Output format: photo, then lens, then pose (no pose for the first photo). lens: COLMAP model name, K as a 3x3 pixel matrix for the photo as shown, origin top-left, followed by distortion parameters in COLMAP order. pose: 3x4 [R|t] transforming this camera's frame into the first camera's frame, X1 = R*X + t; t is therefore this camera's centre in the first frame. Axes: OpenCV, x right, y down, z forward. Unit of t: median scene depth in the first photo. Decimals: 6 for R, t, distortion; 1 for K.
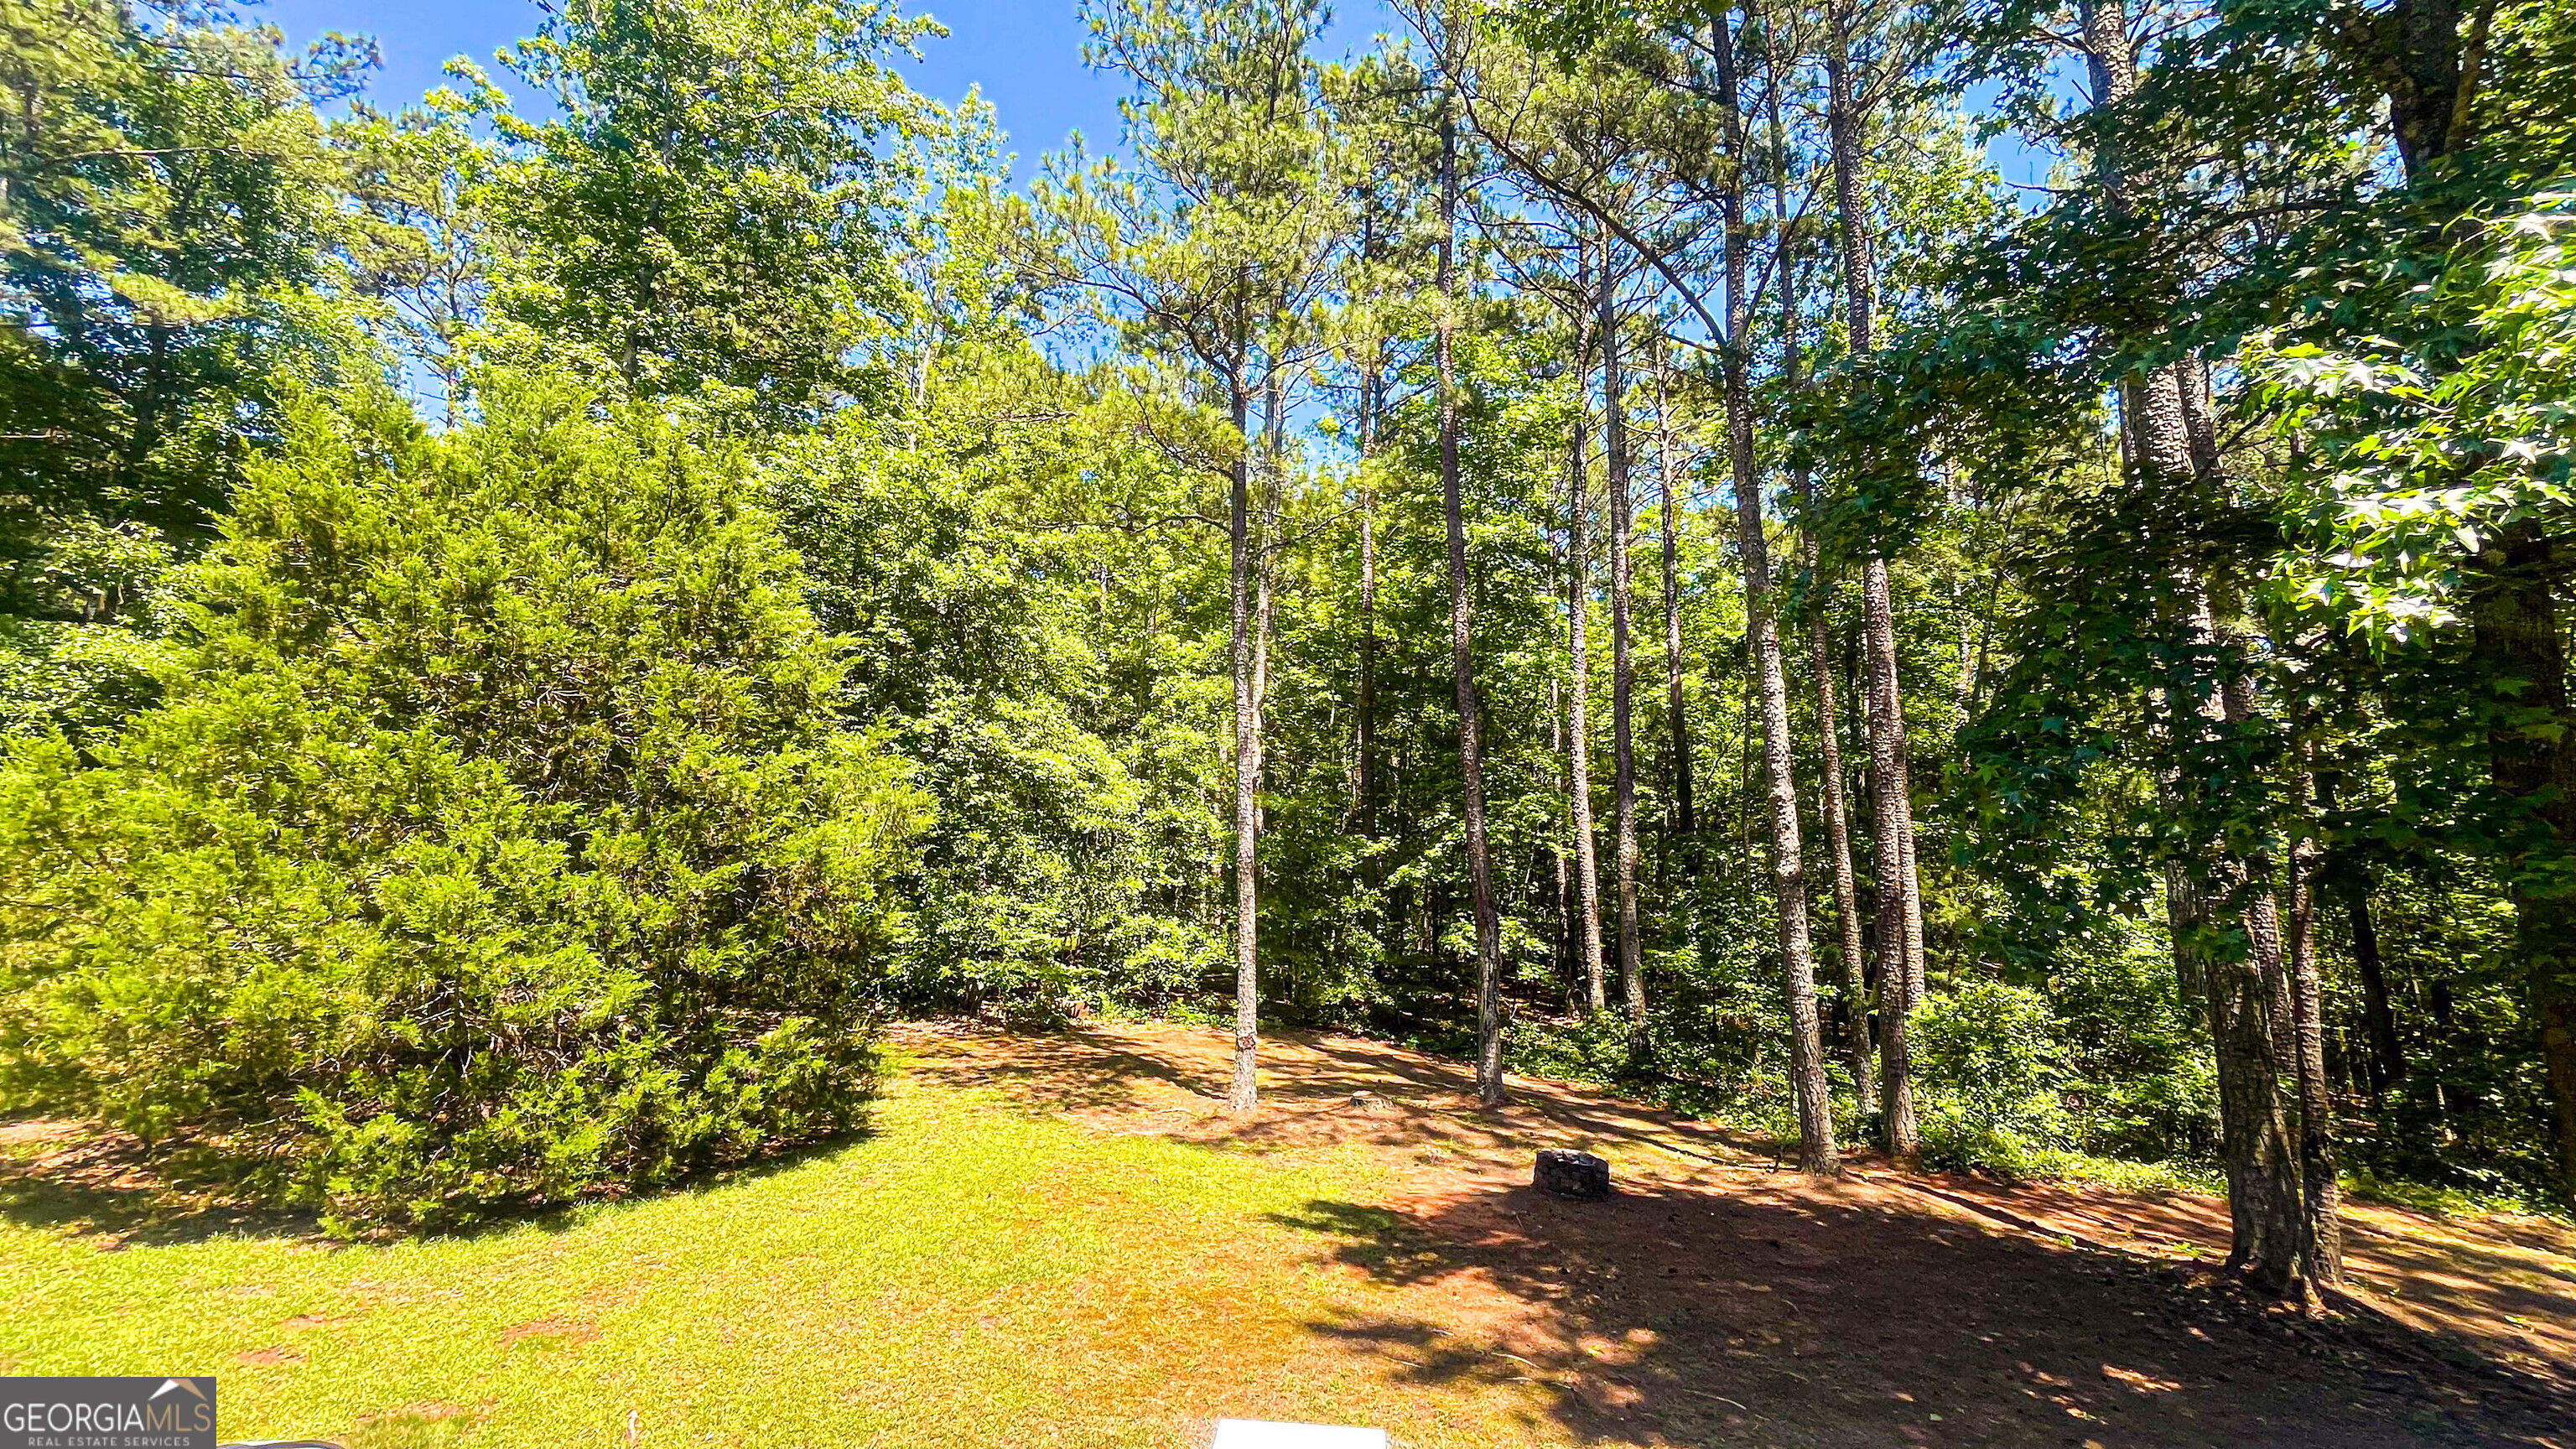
lens RADIAL K [[1047.4, 0, 1289.2], [0, 1047.4, 720.5], [0, 0, 1]] dist [-0.003233, 0.000224]
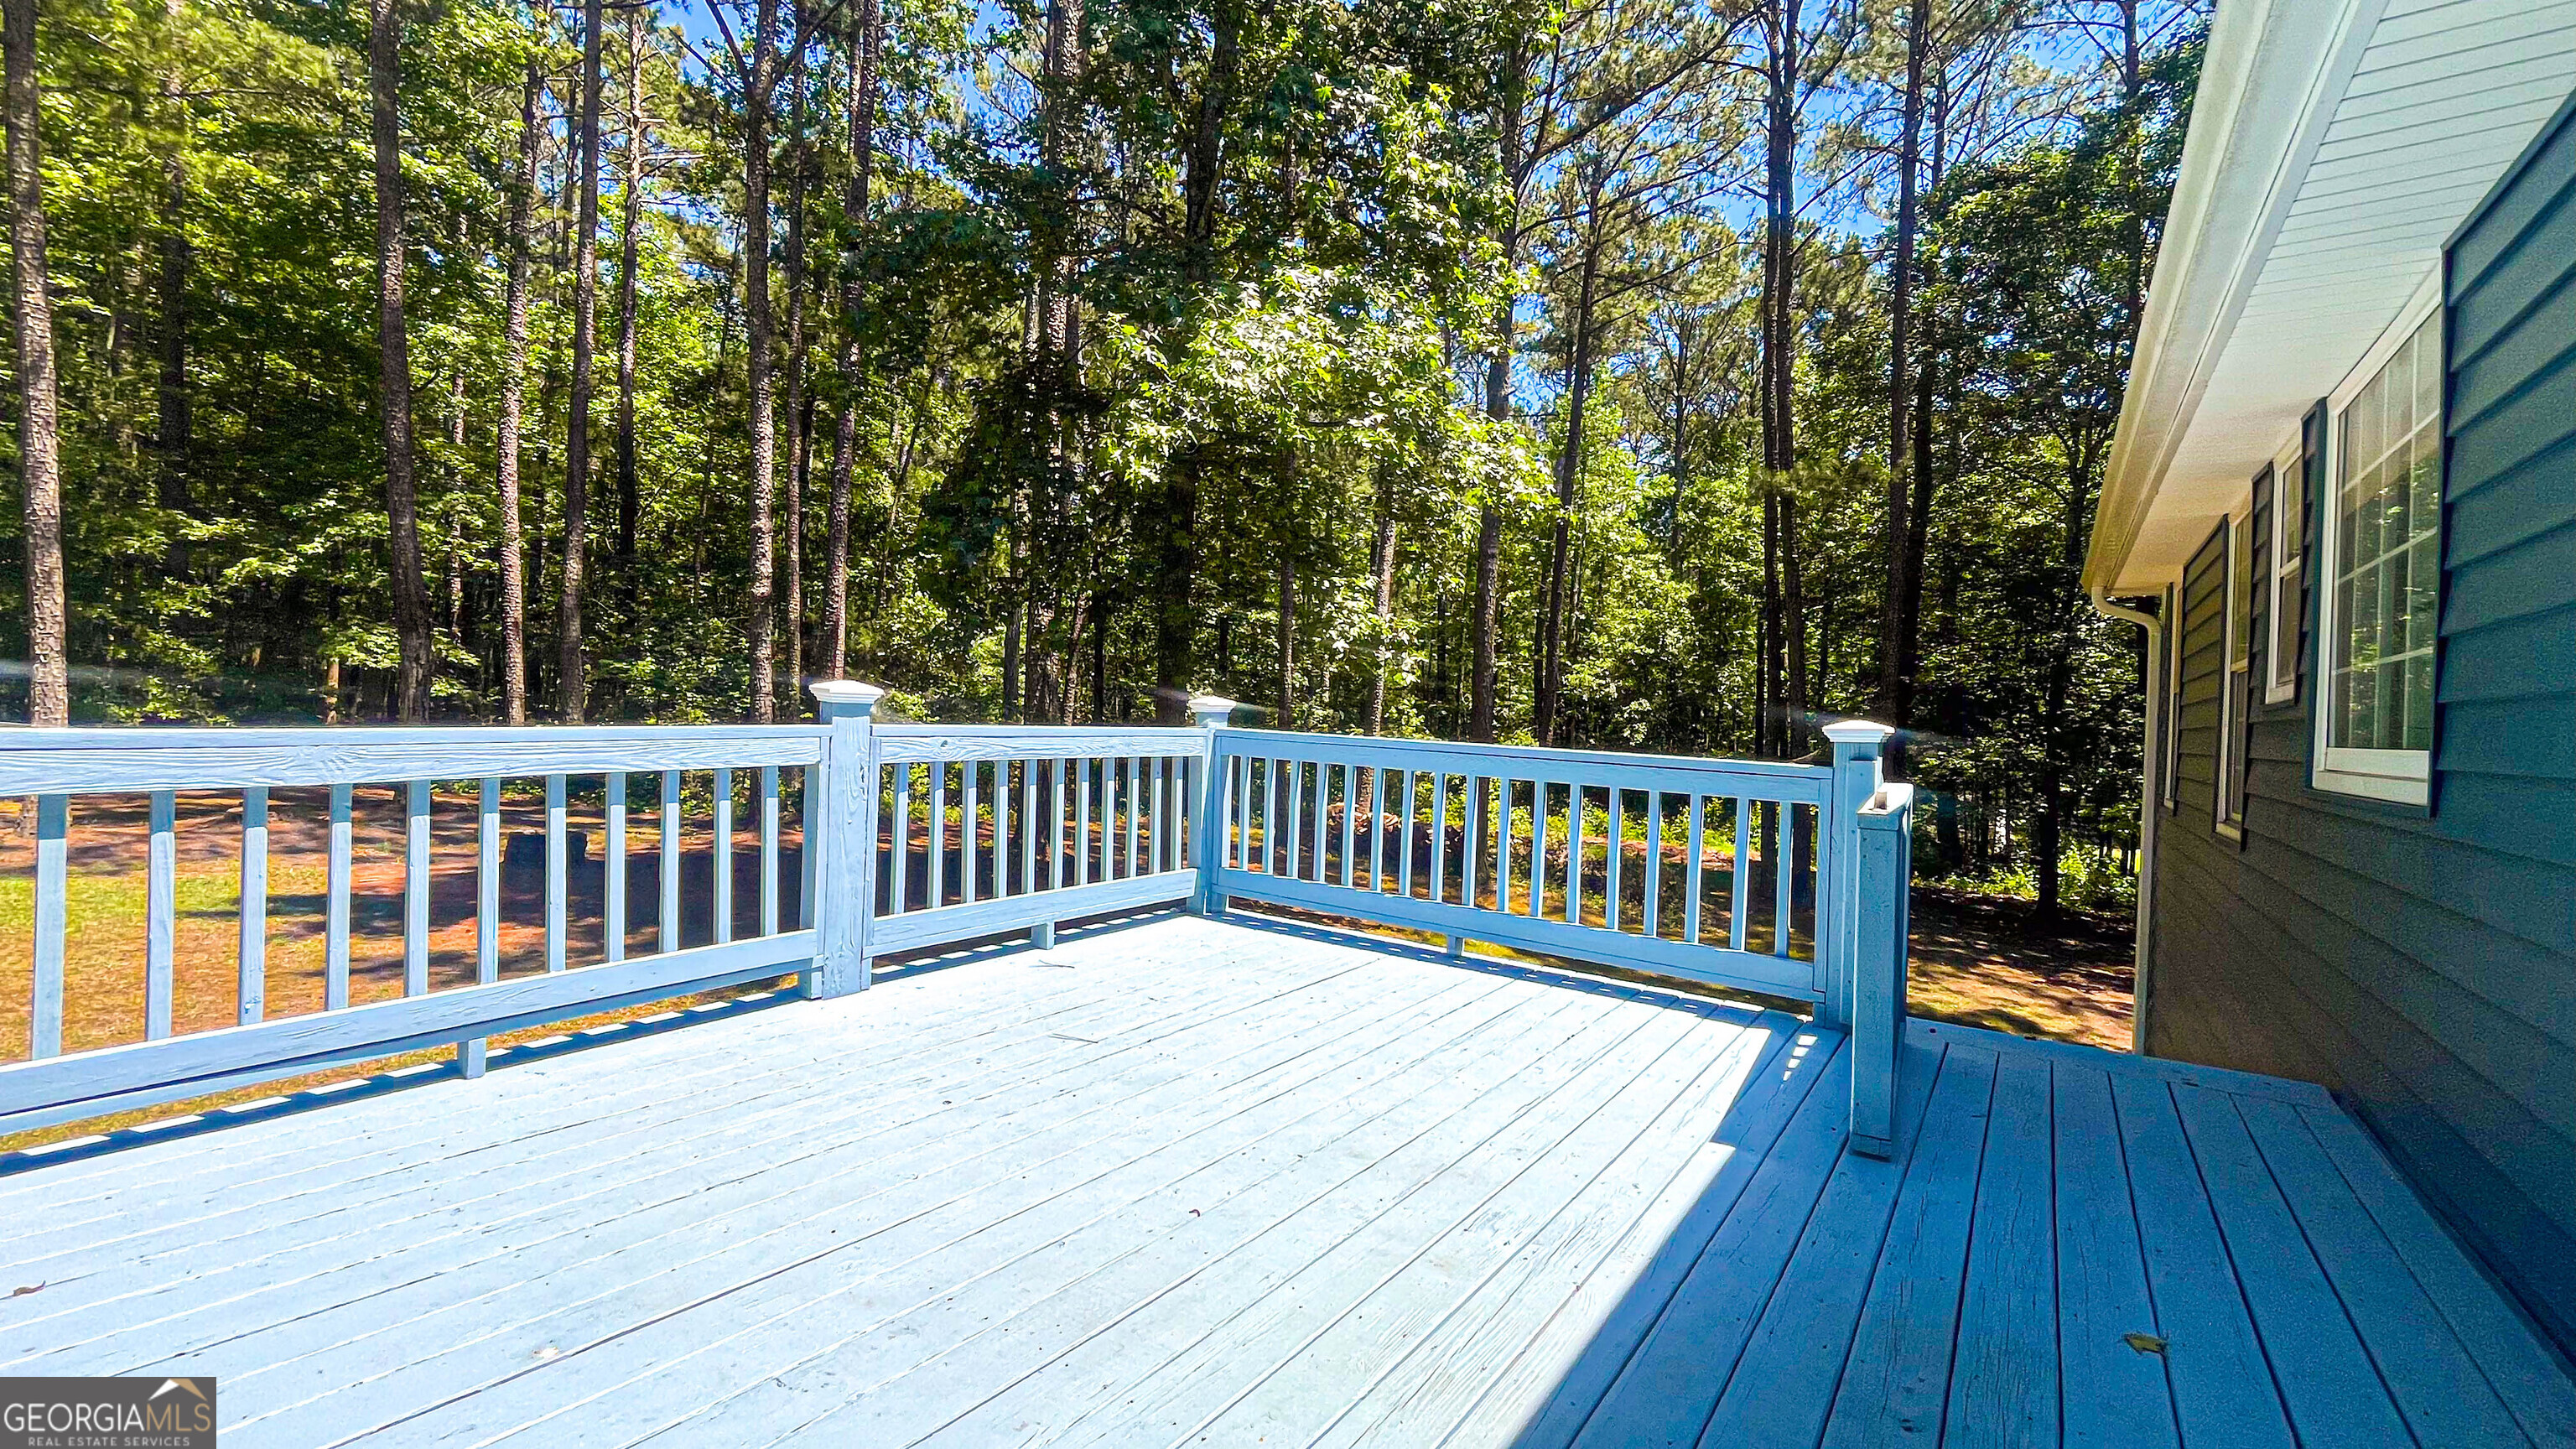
lens RADIAL K [[1047.4, 0, 1279.1], [0, 1047.4, 731.6], [0, 0, 1]] dist [-0.003233, 0.000224]
pose [[0.568889, -0.027053, 0.821969, -0.147476], [-0.176631, 0.972117, 0.154242, 0.008256], [-0.803222, -0.232932, 0.548248, -0.139714]]
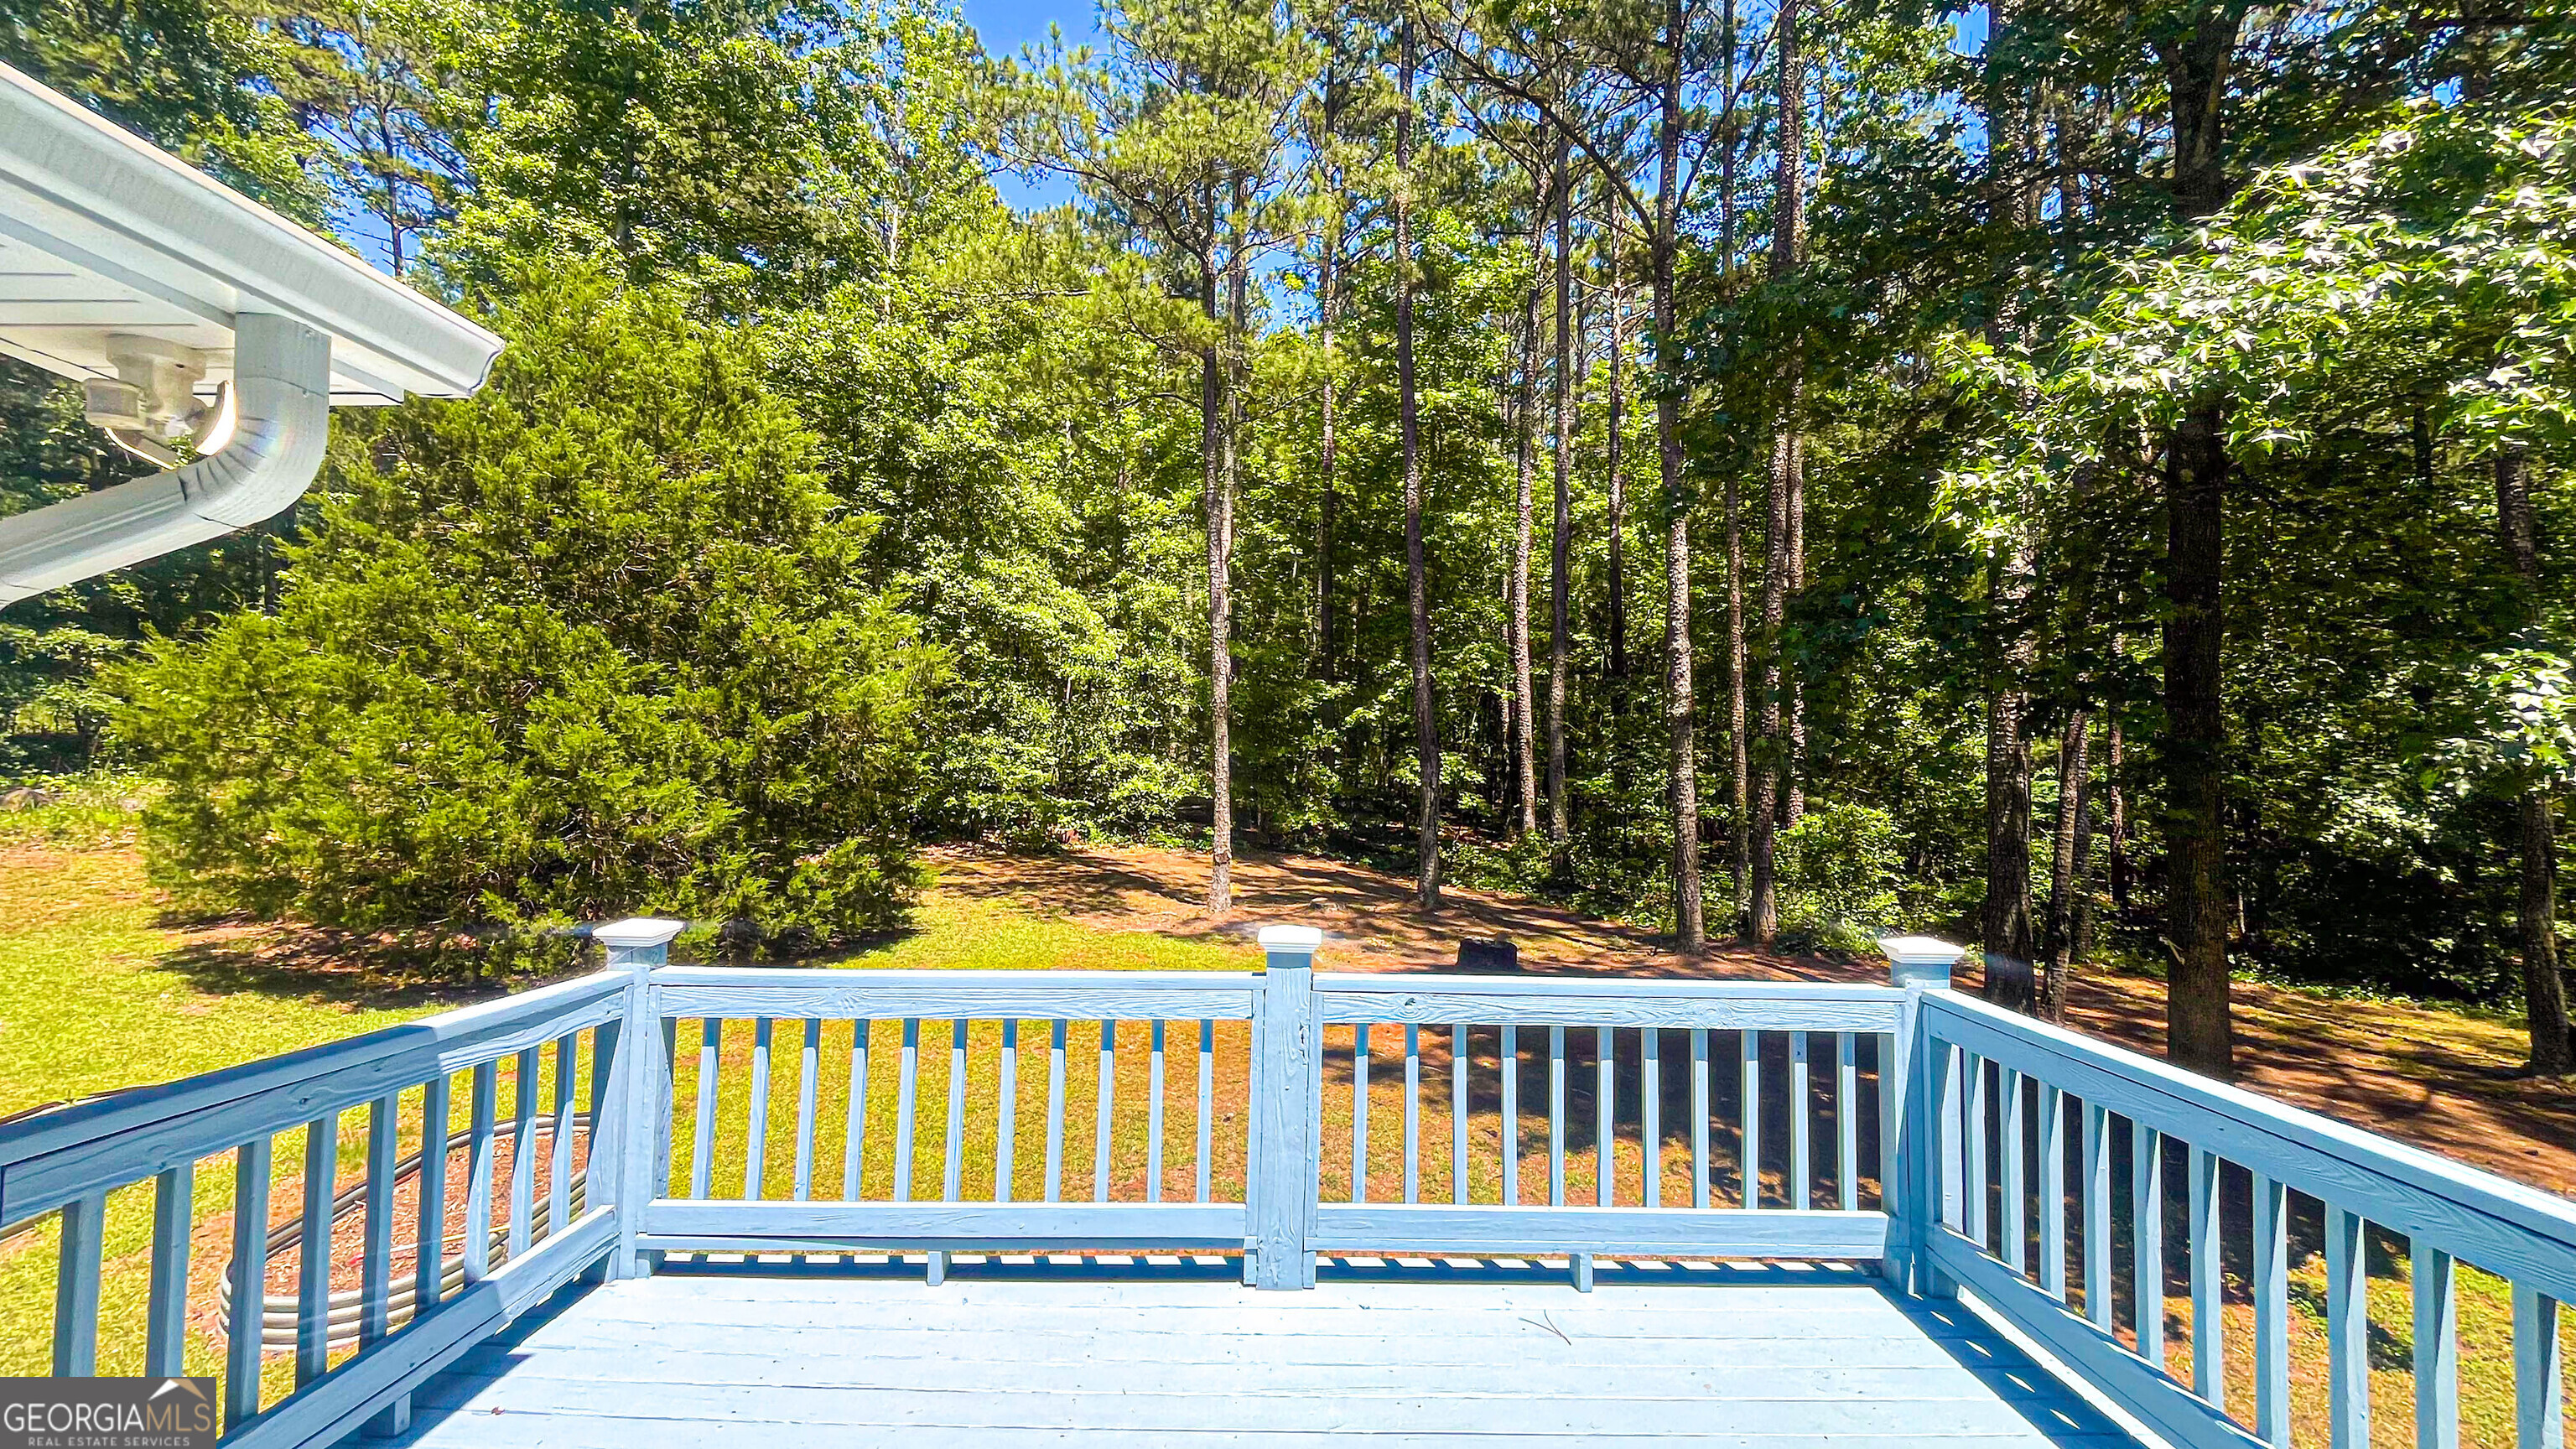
lens RADIAL K [[1047.4, 0, 1287.7], [0, 1047.4, 729.1], [0, 0, 1]] dist [-0.003233, 0.000224]
pose [[0.999363, -0.005845, 0.035215, -0.006833], [0.000123, 0.987061, 0.160347, -0.022932], [-0.035697, -0.160240, 0.986432, -0.129016]]
